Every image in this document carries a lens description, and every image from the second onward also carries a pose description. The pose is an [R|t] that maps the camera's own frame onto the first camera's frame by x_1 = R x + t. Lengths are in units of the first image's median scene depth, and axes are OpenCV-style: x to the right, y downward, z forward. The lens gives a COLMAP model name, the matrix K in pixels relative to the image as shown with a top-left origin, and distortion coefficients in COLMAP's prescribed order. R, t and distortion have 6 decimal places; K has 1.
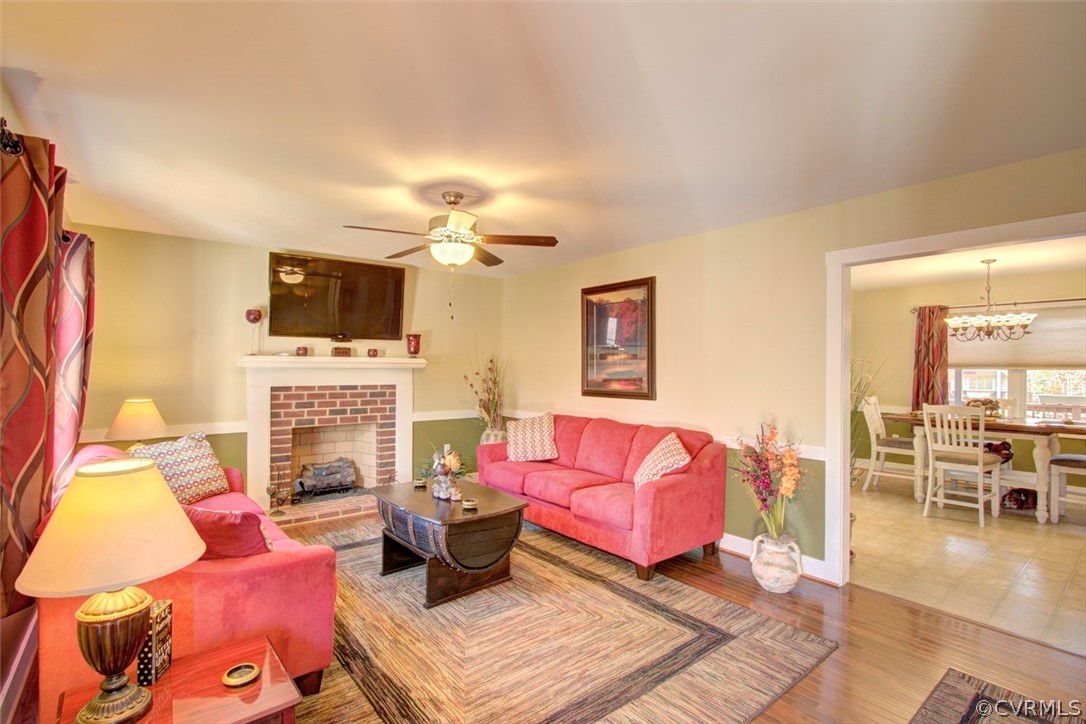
lens RADIAL K [[503.1, 0, 536.6], [0, 503.1, 371.4], [0, 0, 1]] dist [0.001889, 0.000881]
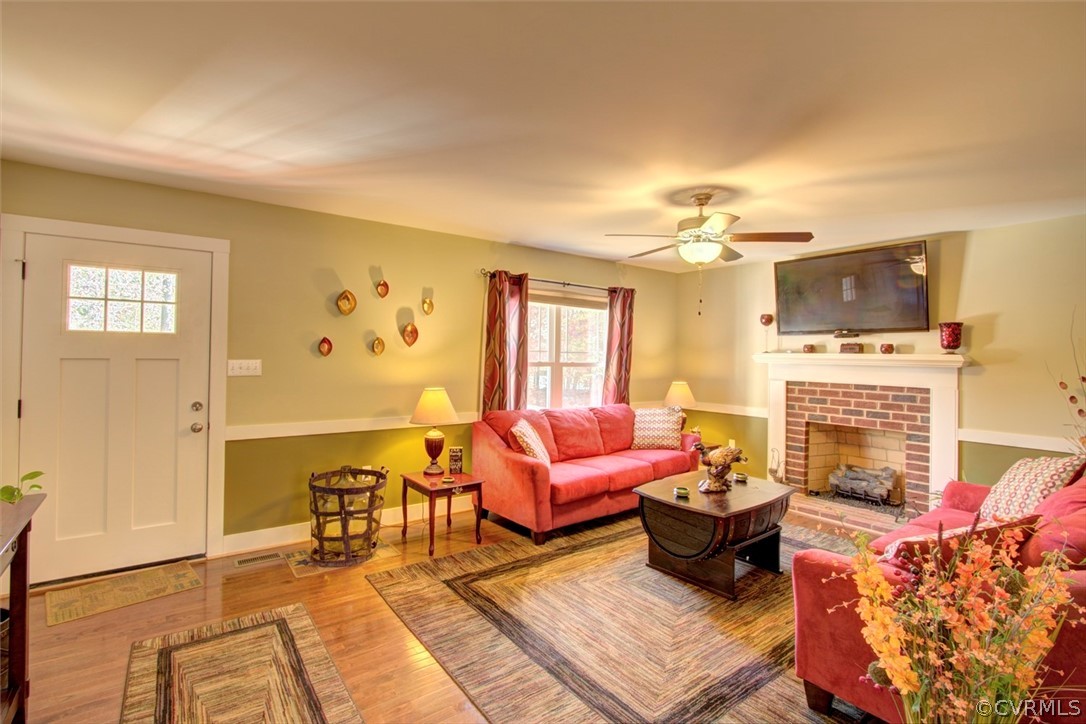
lens RADIAL K [[503.1, 0, 537.1], [0, 503.1, 352.0], [0, 0, 1]] dist [0.001889, 0.000881]
pose [[-0.025985, -0.016230, -0.999531, 0.574510], [-0.027141, 0.999511, -0.015524, -0.001371], [0.999294, 0.026725, -0.026413, 0.449399]]
